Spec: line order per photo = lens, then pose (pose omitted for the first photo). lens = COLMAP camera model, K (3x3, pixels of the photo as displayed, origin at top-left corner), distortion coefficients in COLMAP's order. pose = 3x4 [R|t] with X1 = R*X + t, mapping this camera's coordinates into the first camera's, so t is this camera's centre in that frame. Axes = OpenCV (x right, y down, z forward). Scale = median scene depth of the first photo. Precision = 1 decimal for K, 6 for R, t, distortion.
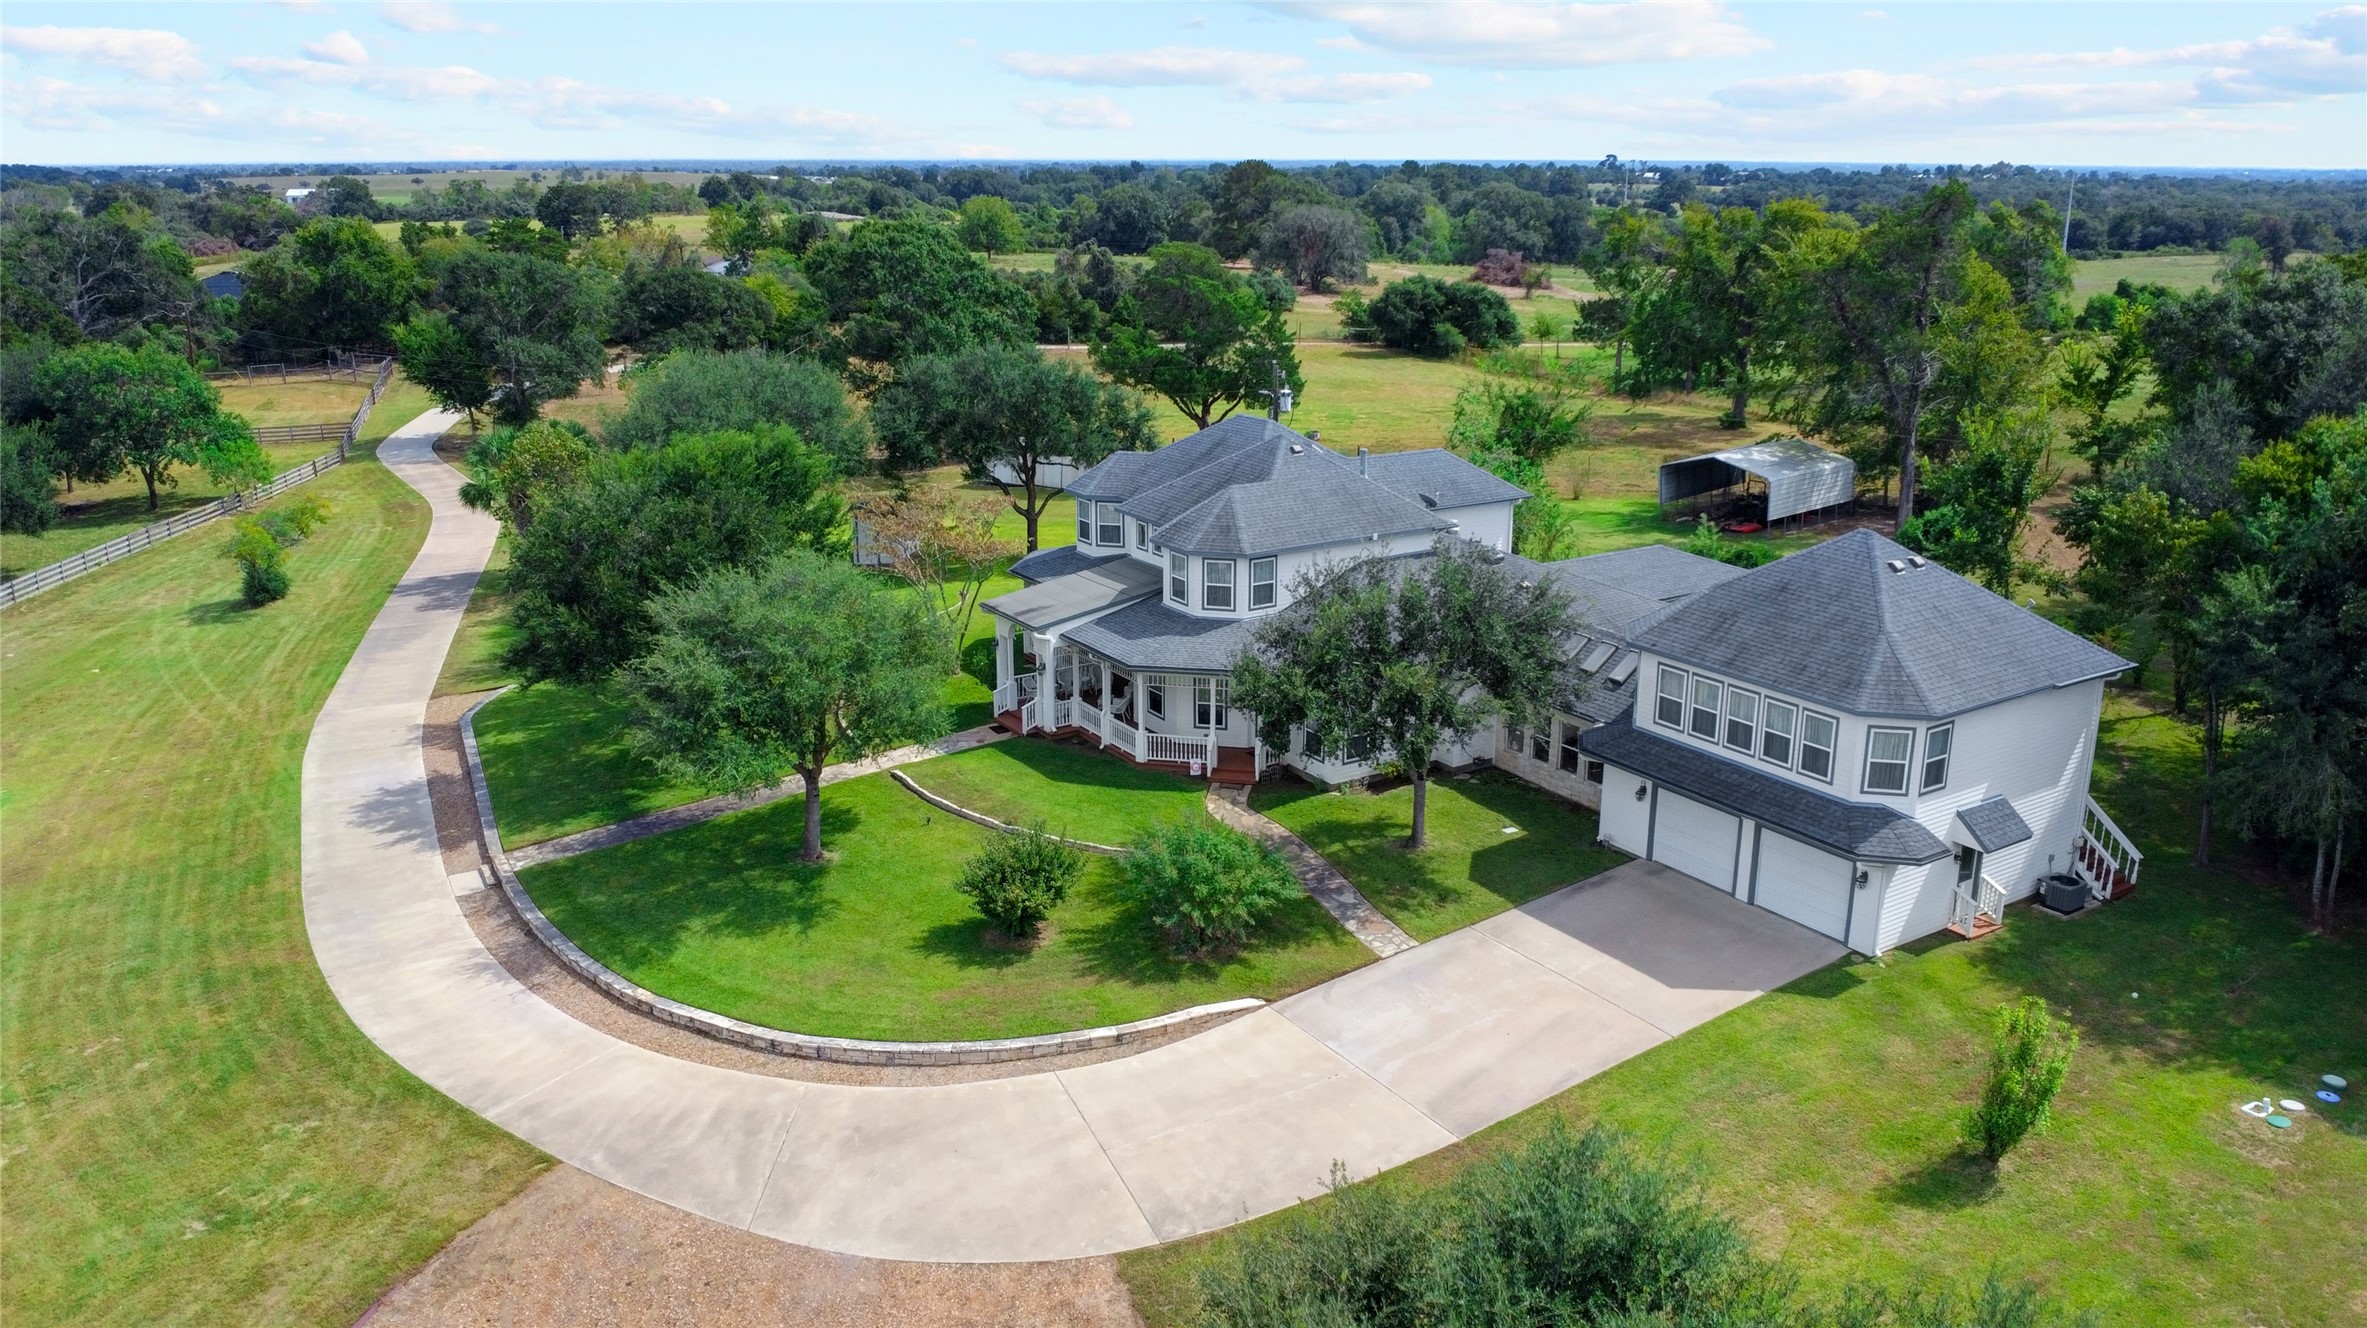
lens RADIAL K [[1738.9, 0, 1185.7], [0, 1738.9, 658.2], [0, 0, 1]] dist [-0.027821, -0.009845]
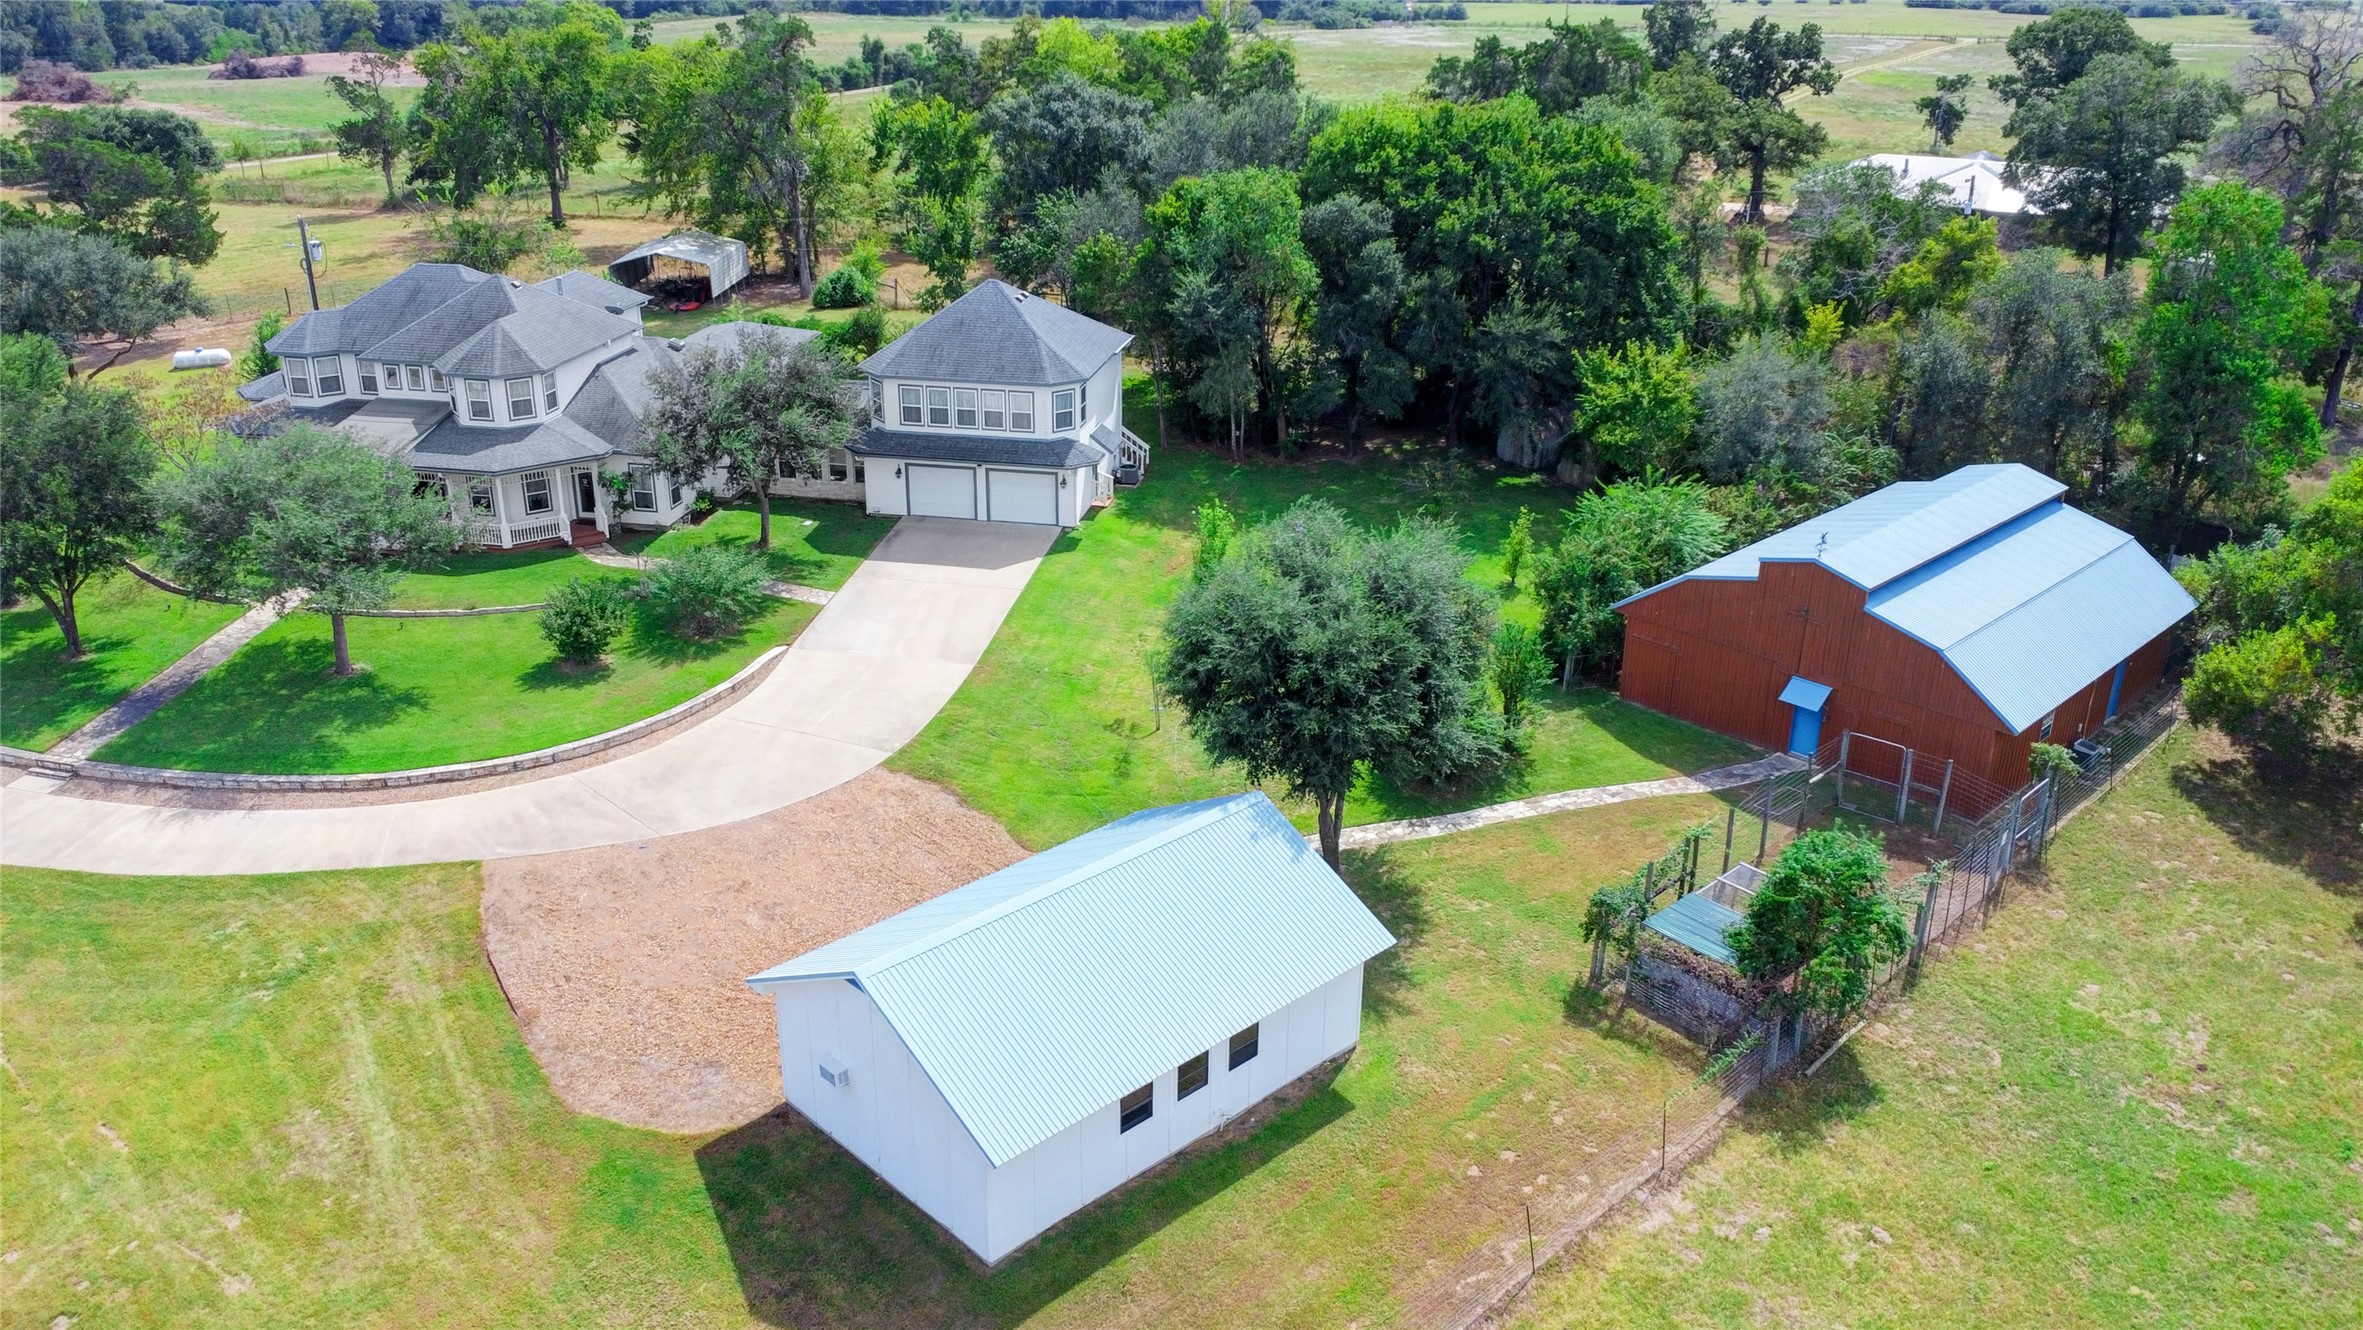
lens RADIAL K [[1735.9, 0, 1178.5], [0, 1735.9, 668.2], [0, 0, 1]] dist [-0.027821, -0.009845]
pose [[0.694195, -0.280630, 0.662827, -0.665051], [0.193442, 0.959725, 0.203735, -0.021979], [-0.693306, -0.013214, 0.720522, -0.293393]]
